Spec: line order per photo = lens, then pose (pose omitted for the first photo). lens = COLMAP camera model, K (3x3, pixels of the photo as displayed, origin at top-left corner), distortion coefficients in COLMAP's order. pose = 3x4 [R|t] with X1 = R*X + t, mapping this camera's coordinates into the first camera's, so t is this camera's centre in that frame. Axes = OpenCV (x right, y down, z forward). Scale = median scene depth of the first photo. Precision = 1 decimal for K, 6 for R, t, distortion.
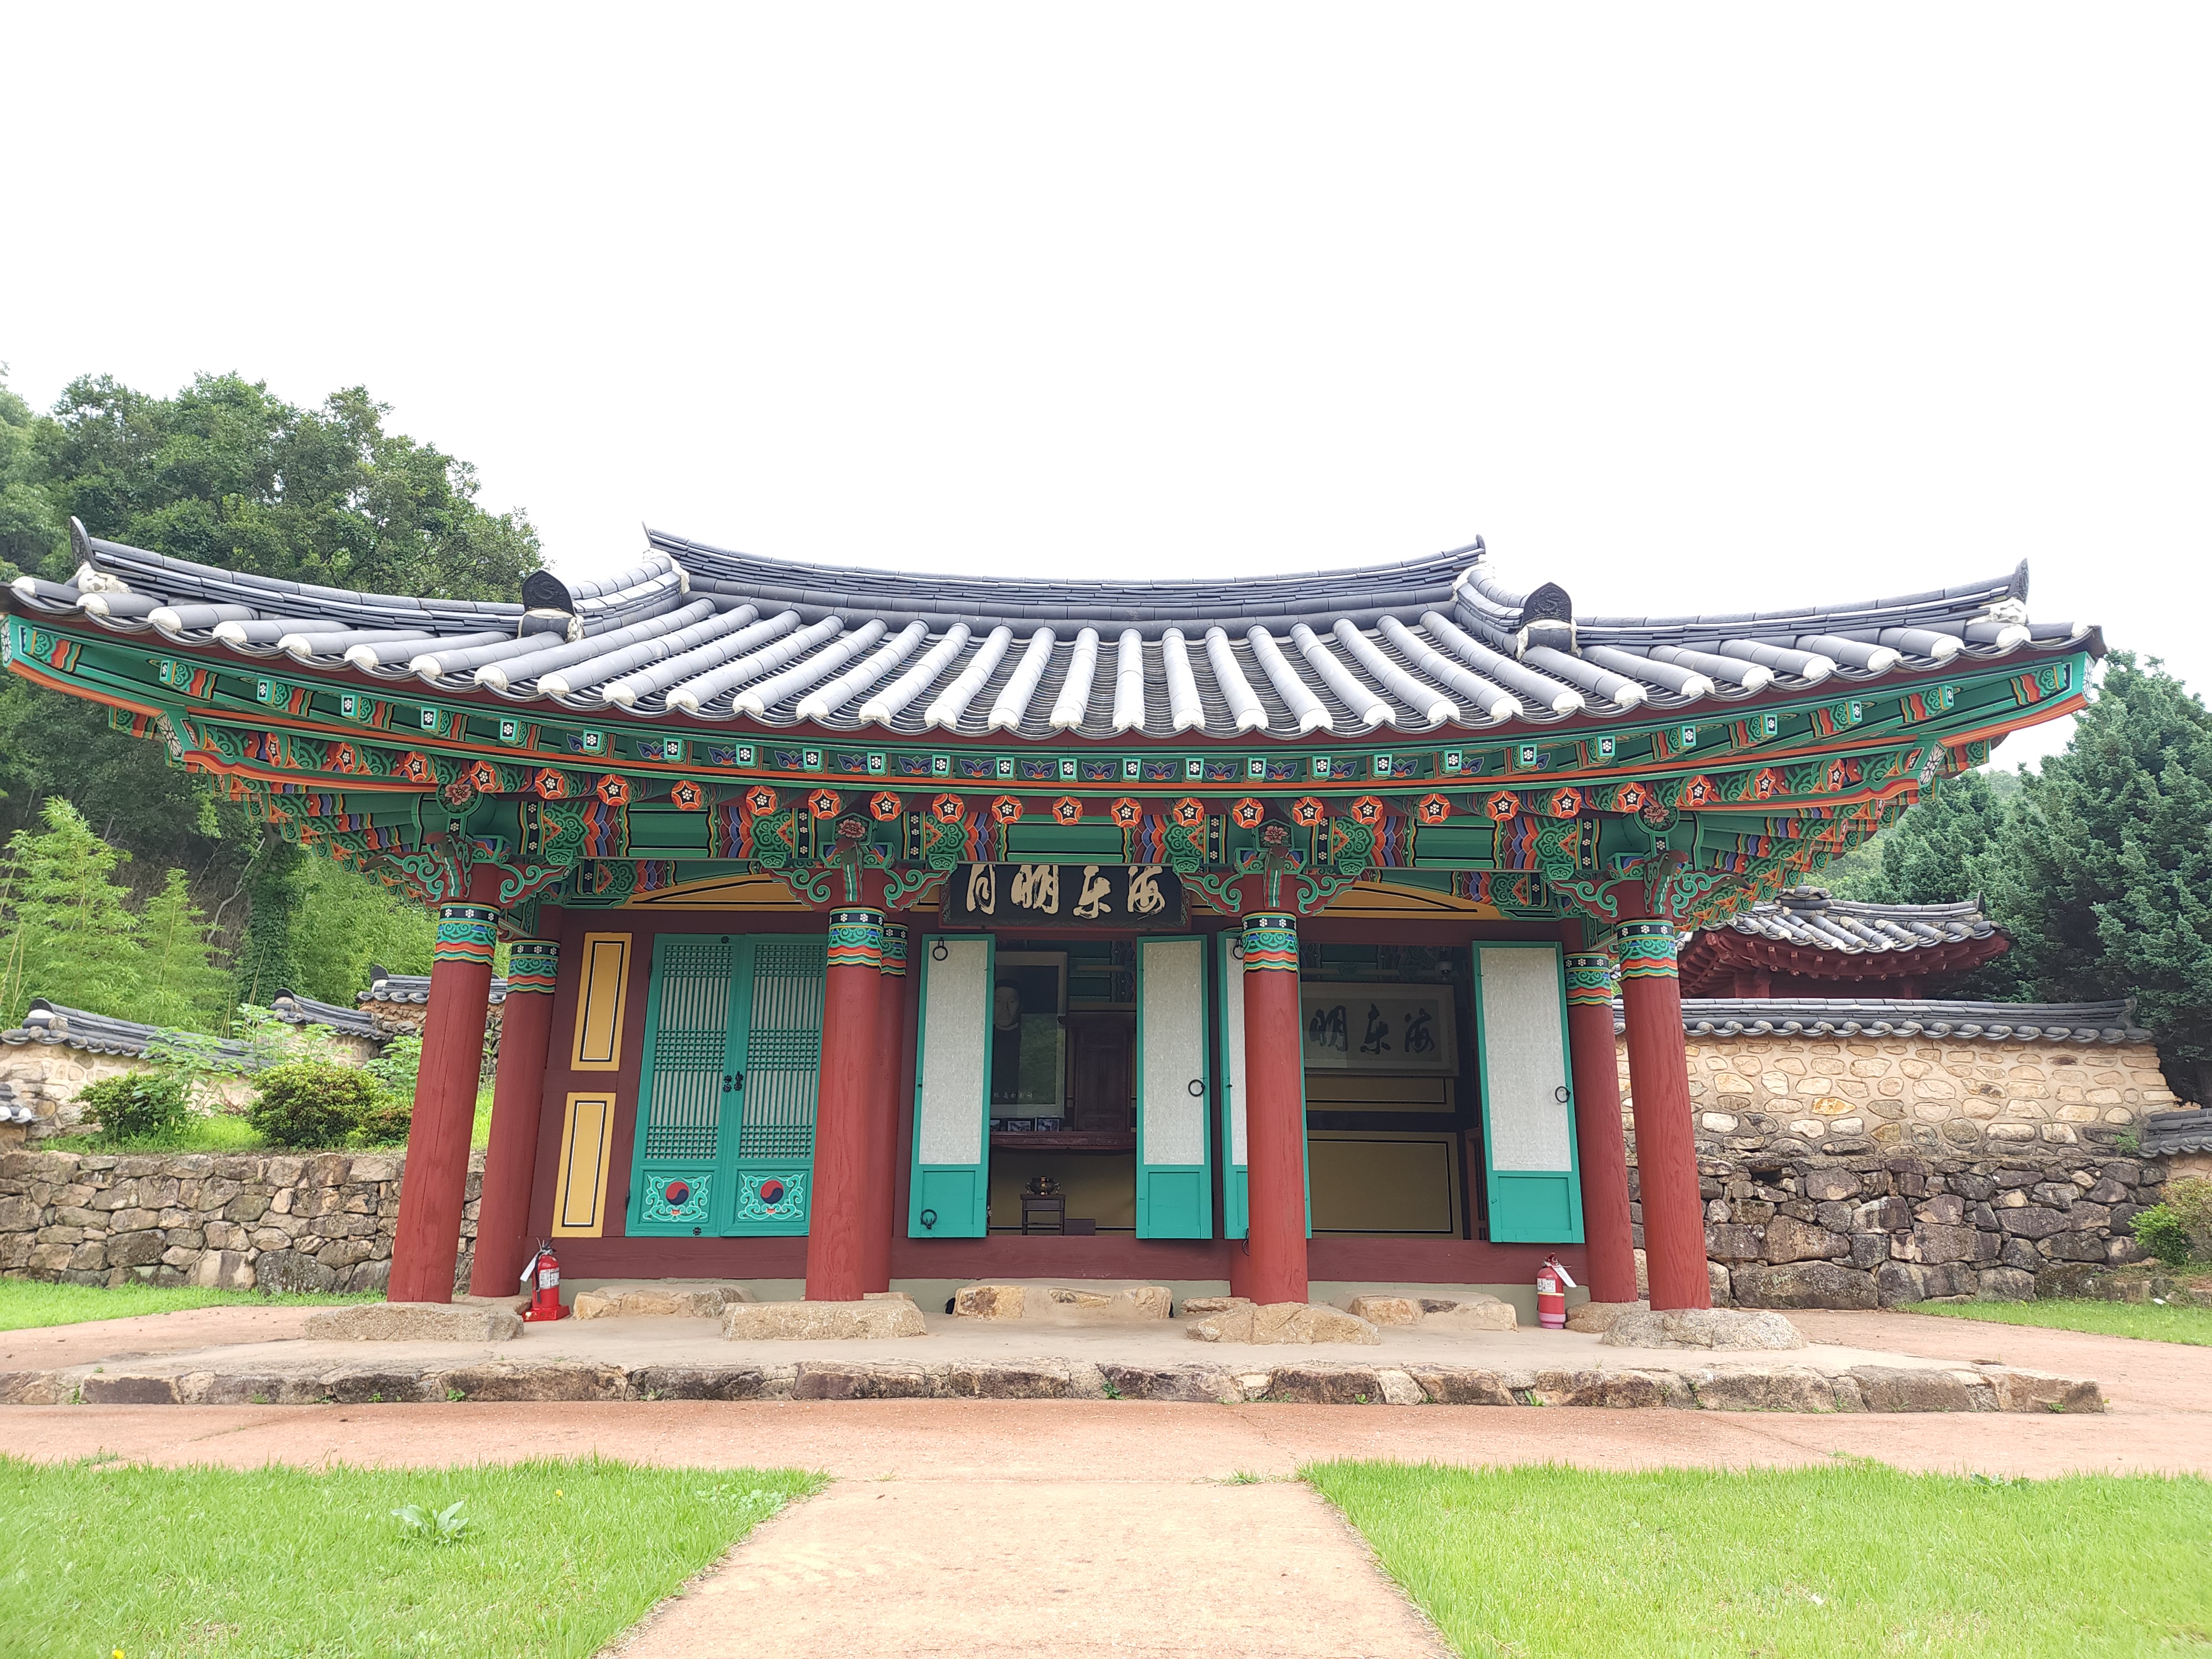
lens RADIAL K [[1488.8, 0, 1116.5], [0, 1488.8, 828.4], [0, 0, 1]] dist [0.034148, -0.018791]
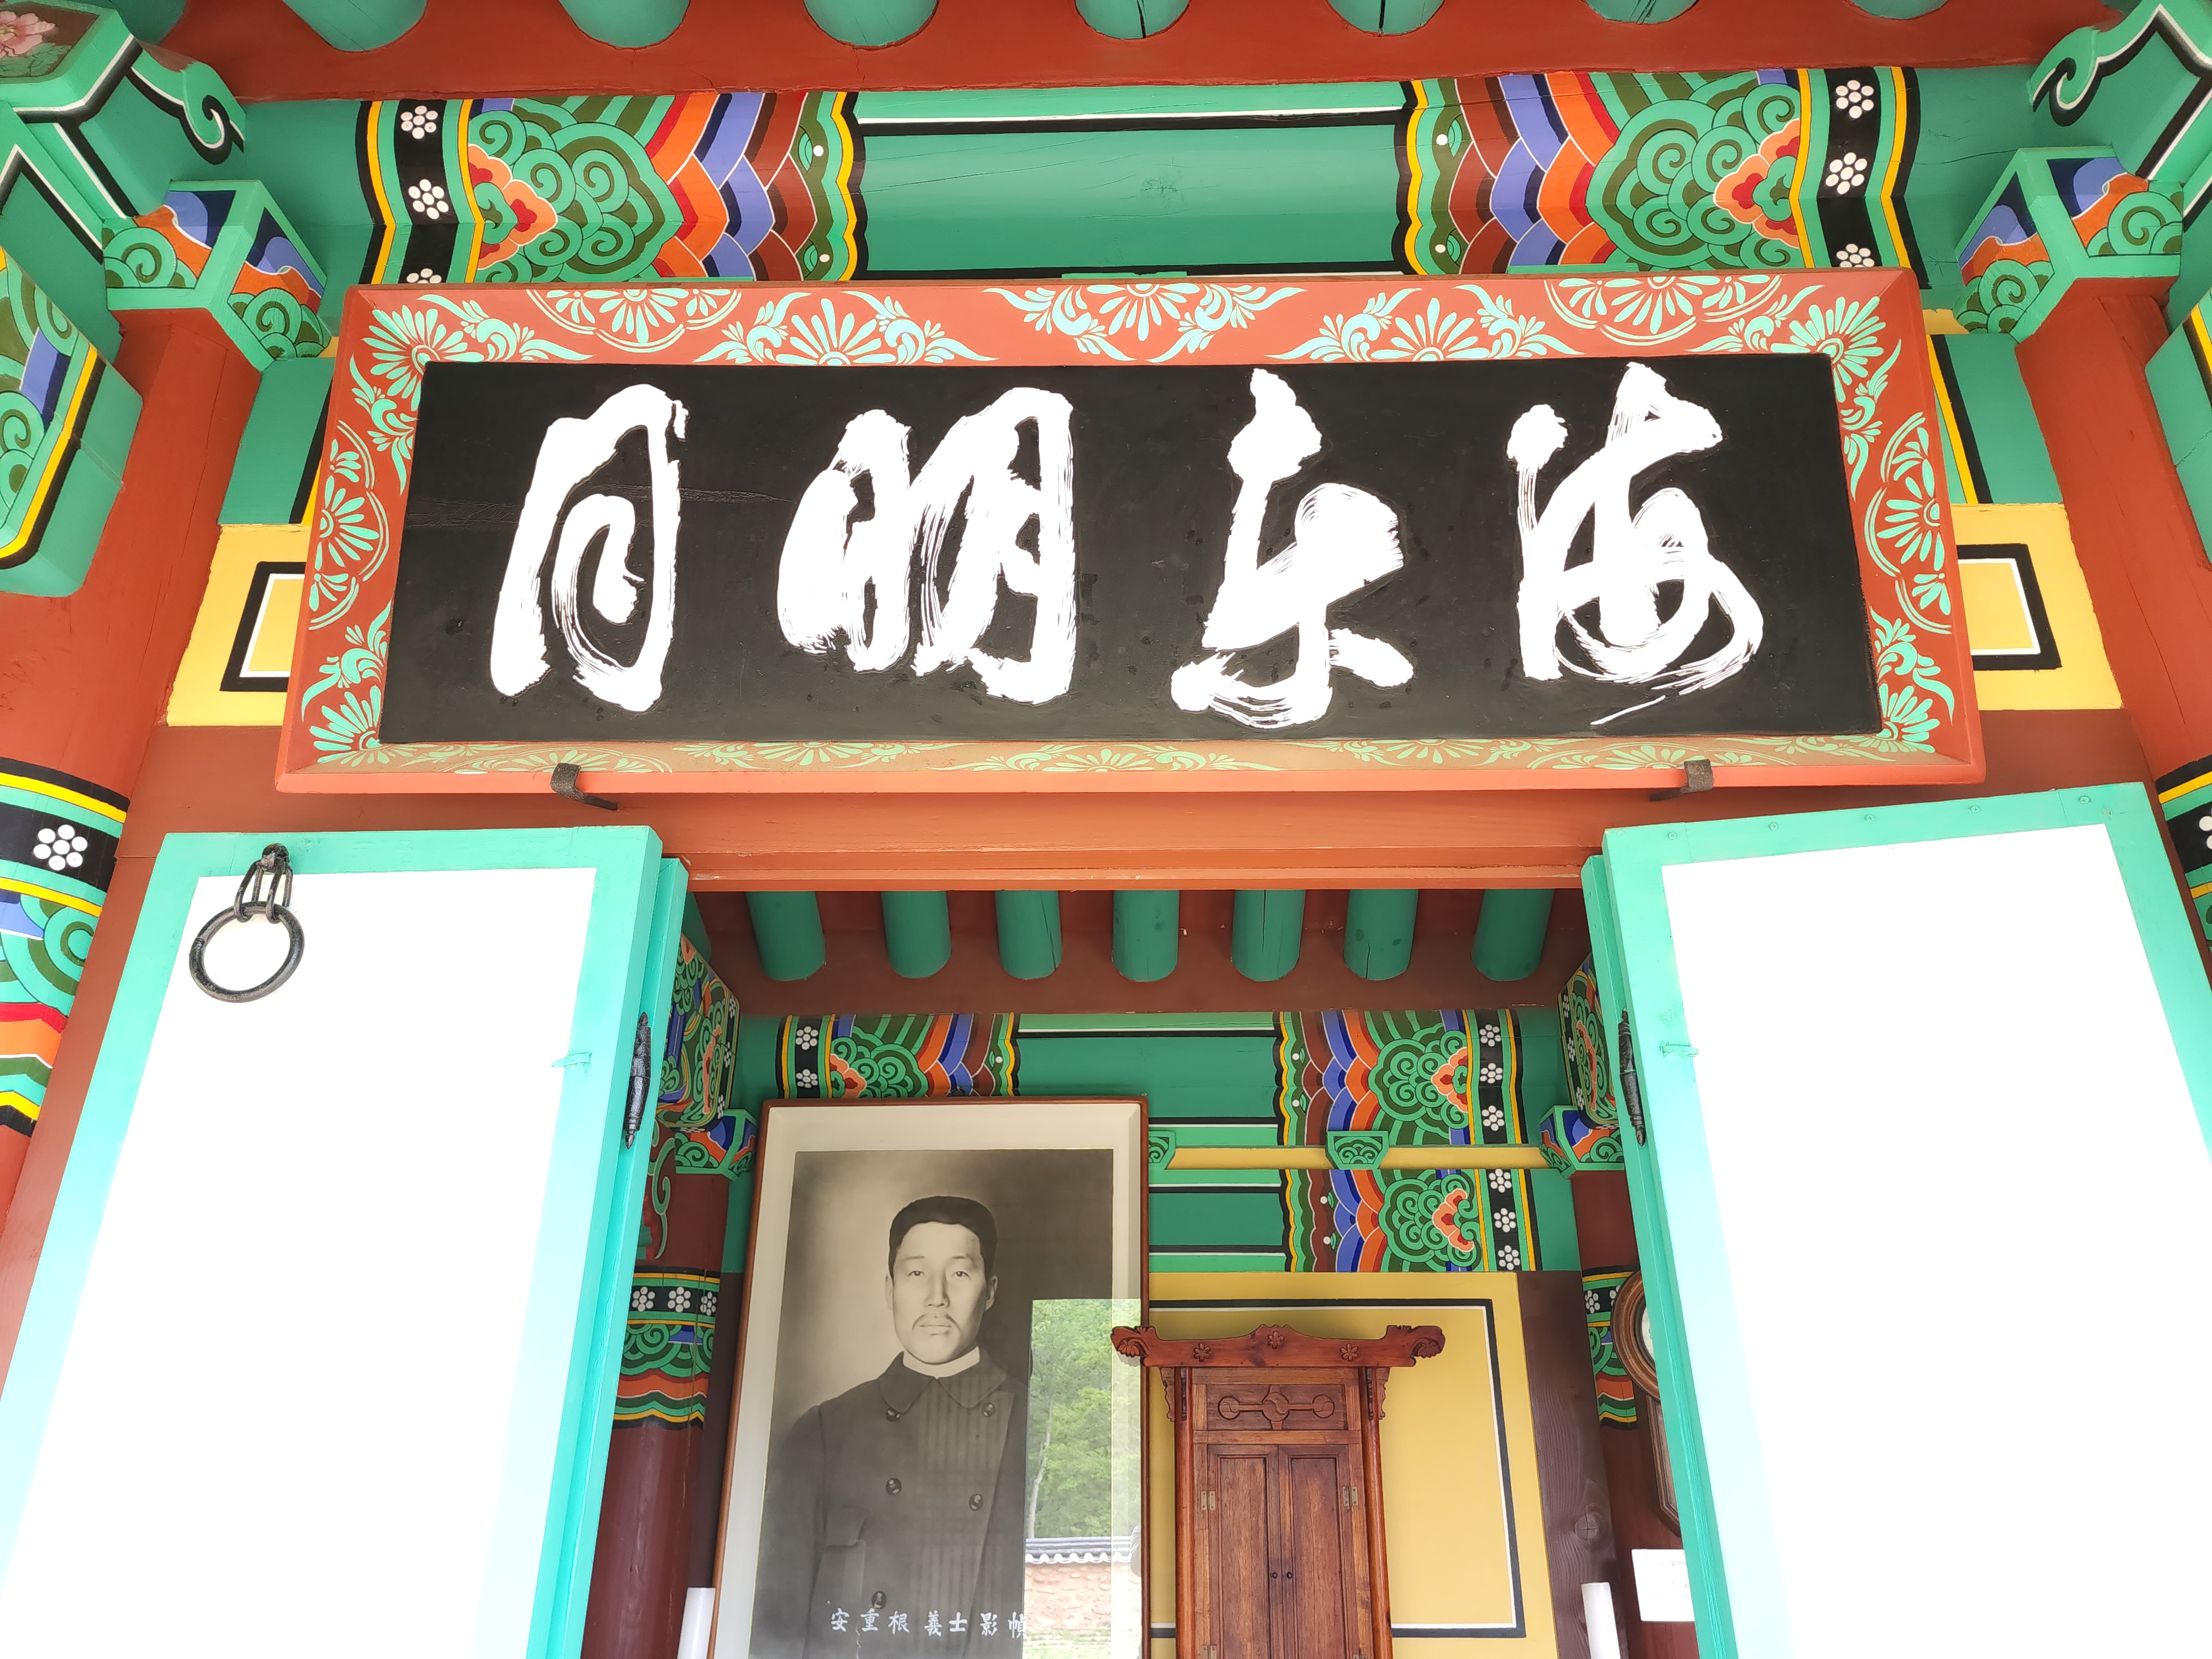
lens RADIAL K [[1488.8, 0, 1103.3], [0, 1488.8, 833.1], [0, 0, 1]] dist [0.034148, -0.018791]
pose [[0.998248, -0.027399, -0.052448, -0.028298], [0.018484, 0.986374, -0.163477, 0.096051], [0.056212, 0.162221, 0.985152, 0.847518]]
